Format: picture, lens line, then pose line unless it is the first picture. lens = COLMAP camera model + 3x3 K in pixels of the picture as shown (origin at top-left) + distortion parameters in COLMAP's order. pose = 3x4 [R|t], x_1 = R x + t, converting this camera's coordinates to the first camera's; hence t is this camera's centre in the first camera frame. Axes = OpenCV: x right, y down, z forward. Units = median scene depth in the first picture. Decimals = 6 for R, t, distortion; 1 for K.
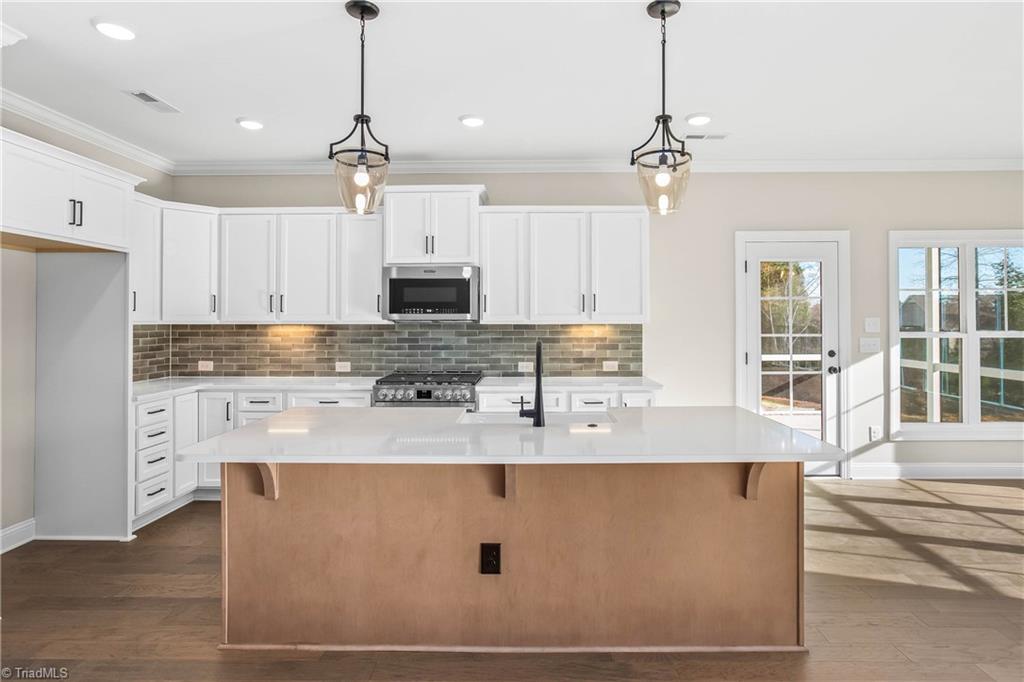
lens RADIAL K [[563.0, 0, 540.1], [0, 563.0, 310.5], [0, 0, 1]] dist [-0.040325, 0.028991]
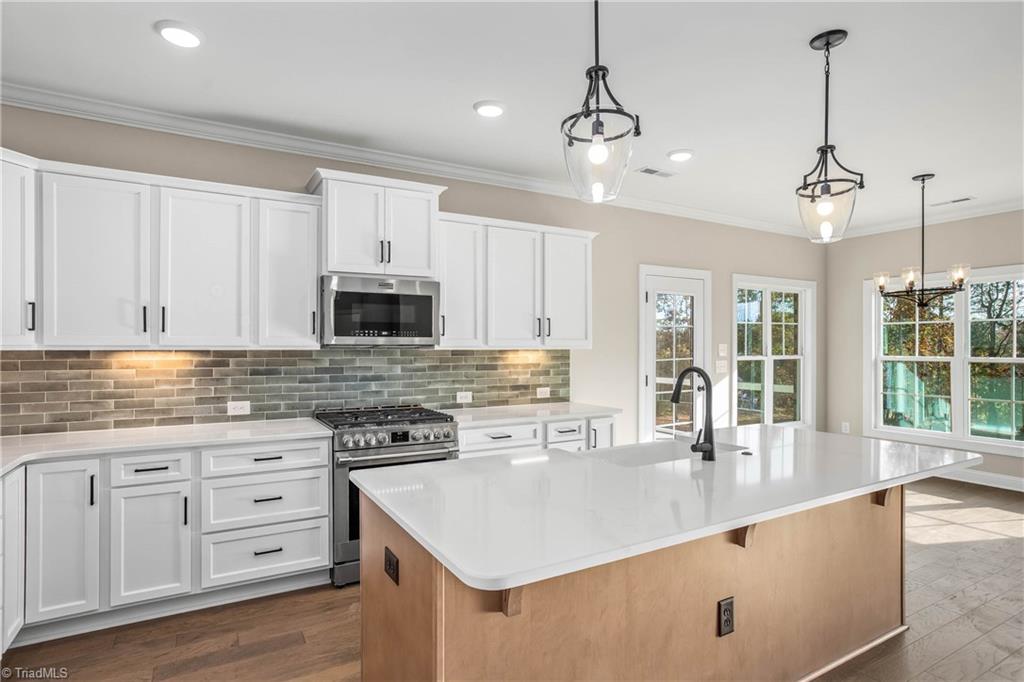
lens RADIAL K [[540.4, 0, 512.0], [0, 540.4, 341.0], [0, 0, 1]] dist [-0.001819, 0.000638]
pose [[0.871071, 0.007575, 0.491099, -0.388403], [-0.011508, 0.999921, 0.004989, 0.005278], [-0.491023, -0.009997, 0.871089, 0.212982]]
